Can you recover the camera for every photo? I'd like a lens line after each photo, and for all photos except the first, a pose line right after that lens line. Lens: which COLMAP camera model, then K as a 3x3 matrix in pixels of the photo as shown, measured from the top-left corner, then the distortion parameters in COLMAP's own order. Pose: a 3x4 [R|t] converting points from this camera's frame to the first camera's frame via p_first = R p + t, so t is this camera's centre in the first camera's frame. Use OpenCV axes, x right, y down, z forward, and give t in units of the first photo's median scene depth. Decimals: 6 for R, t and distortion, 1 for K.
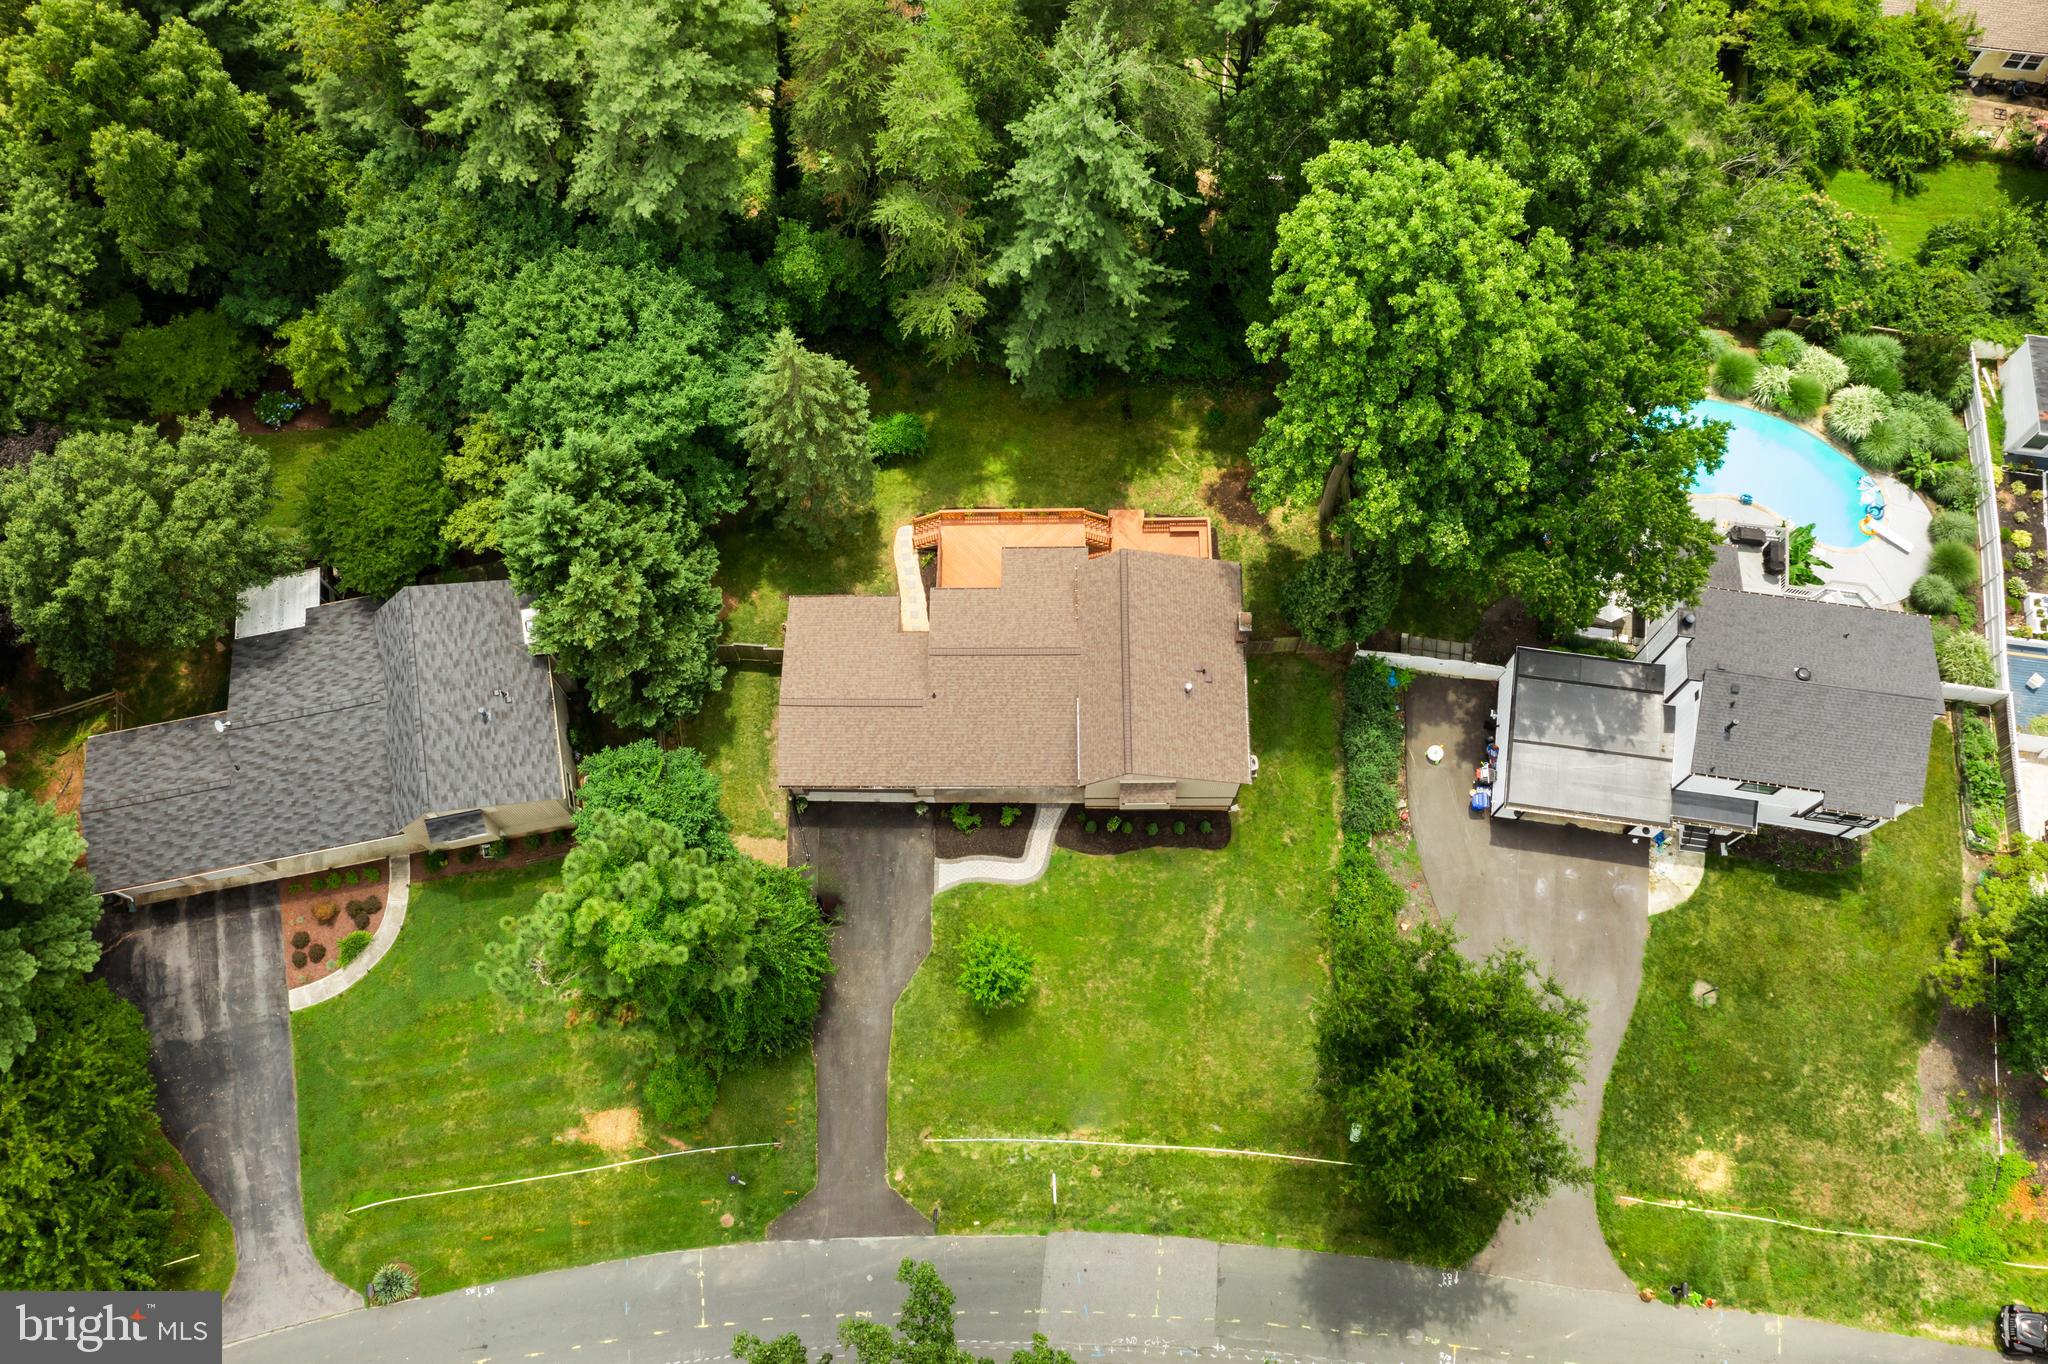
lens RADIAL K [[1698.4, 0, 1006.8], [0, 1698.4, 637.3], [0, 0, 1]] dist [-0.021208, 0.000722]
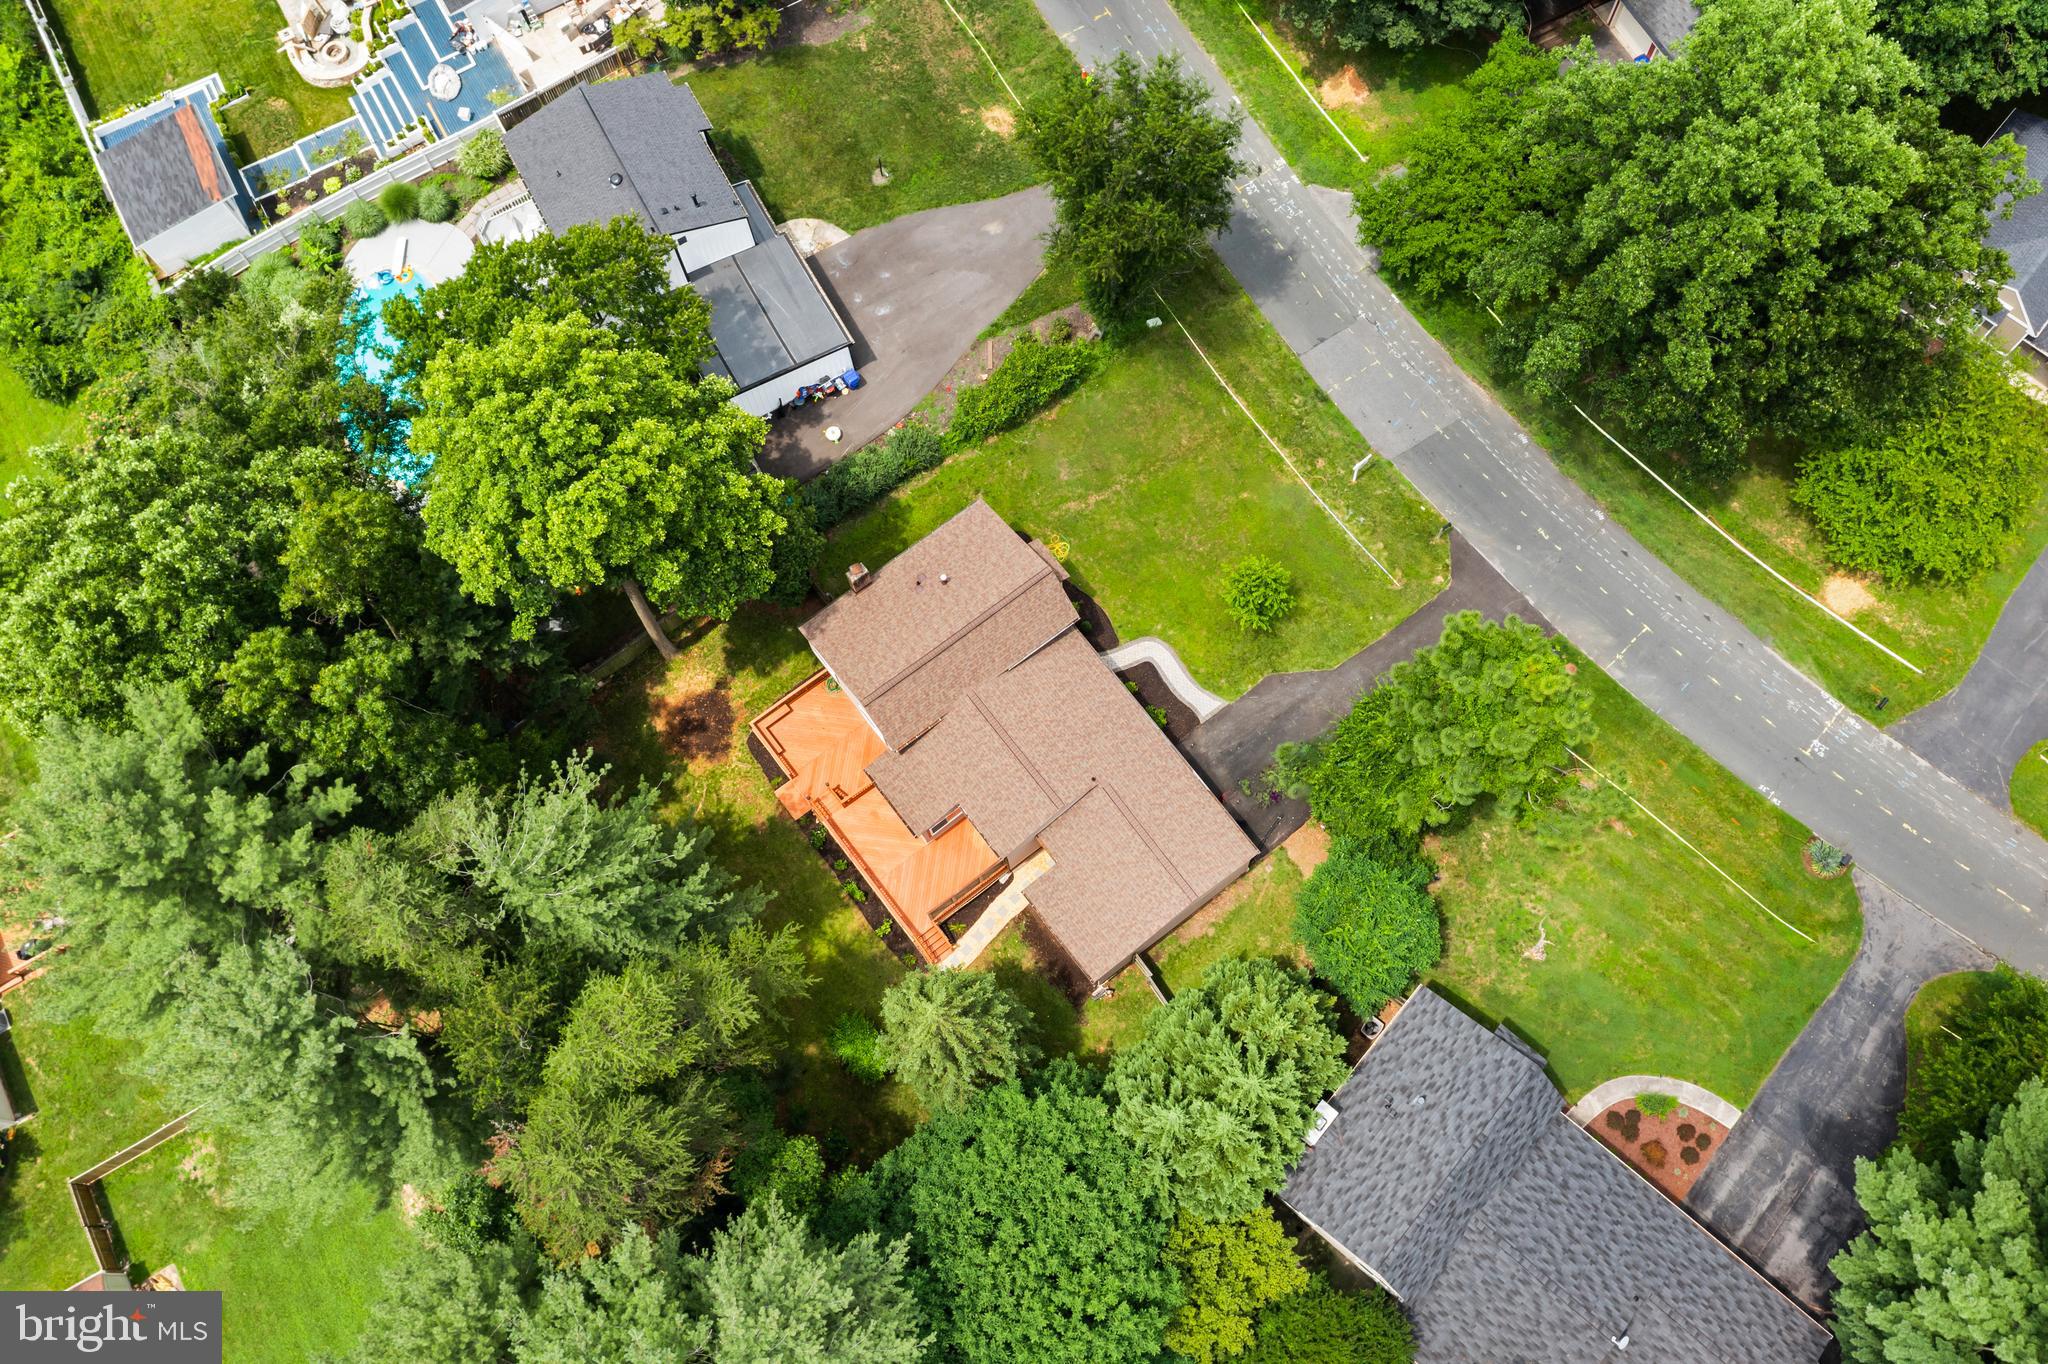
lens RADIAL K [[1781.9, 0, 1060.6], [0, 1781.9, 660.5], [0, 0, 1]] dist [-0.025432, 0.004265]
pose [[-0.612905, -0.737911, 0.282552, -0.274753], [0.750889, -0.432607, 0.499015, -0.471205], [-0.245994, 0.518015, 0.819236, 0.114972]]
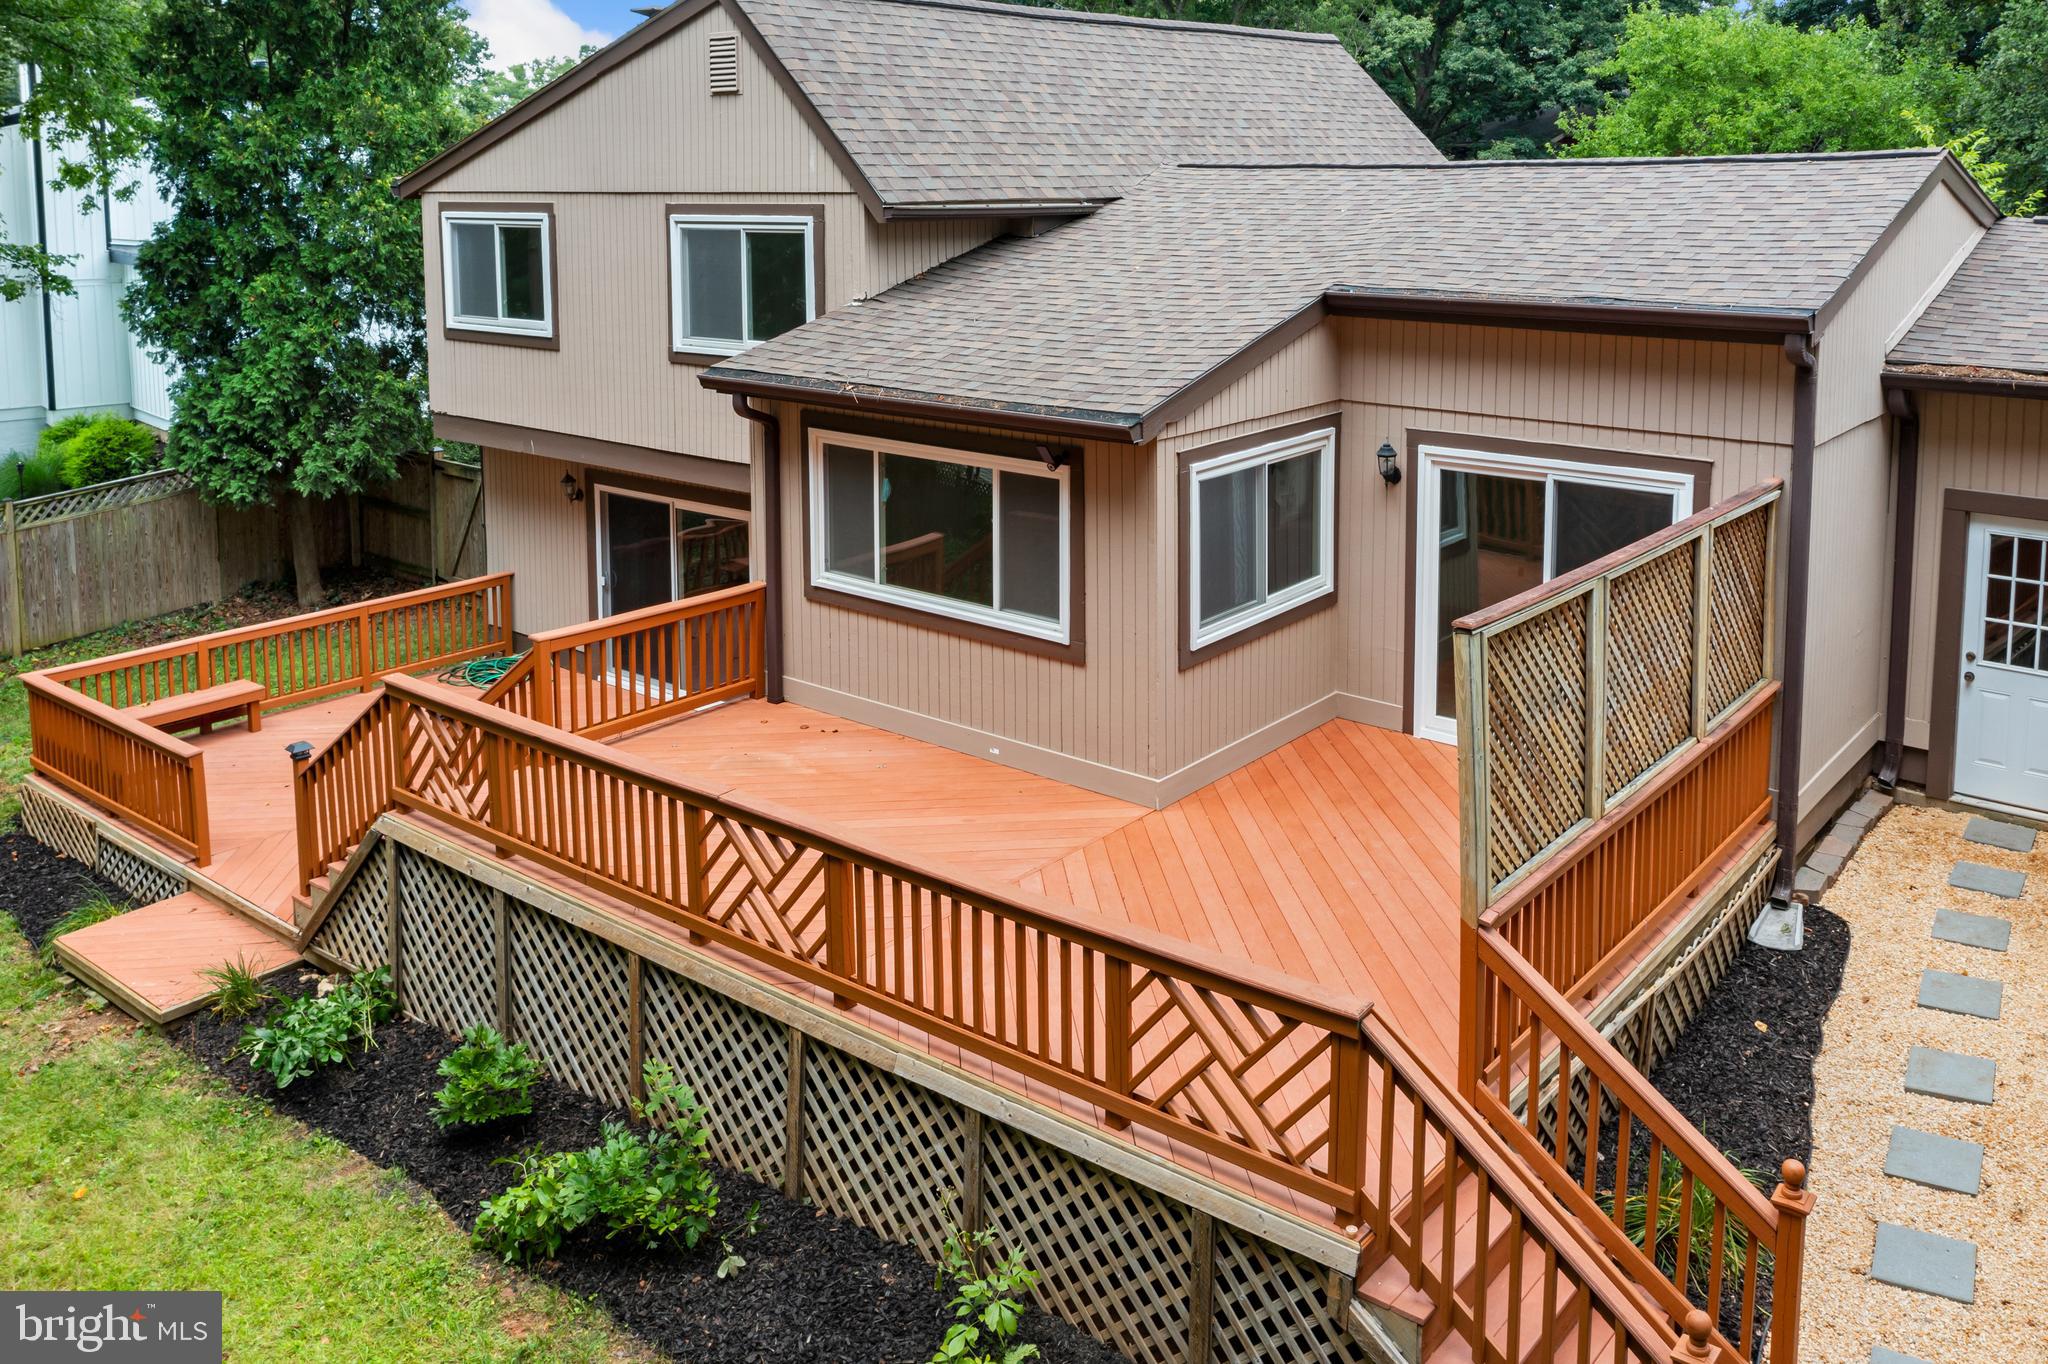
lens RADIAL K [[1599.7, 0, 1019.8], [0, 1599.7, 684.7], [0, 0, 1]] dist [-0.005074, 0.001379]
pose [[-0.777500, -0.079898, 0.623787, -0.076430], [0.595502, 0.225325, 0.771107, -0.153831], [-0.202165, 0.971002, -0.127611, 1.091416]]
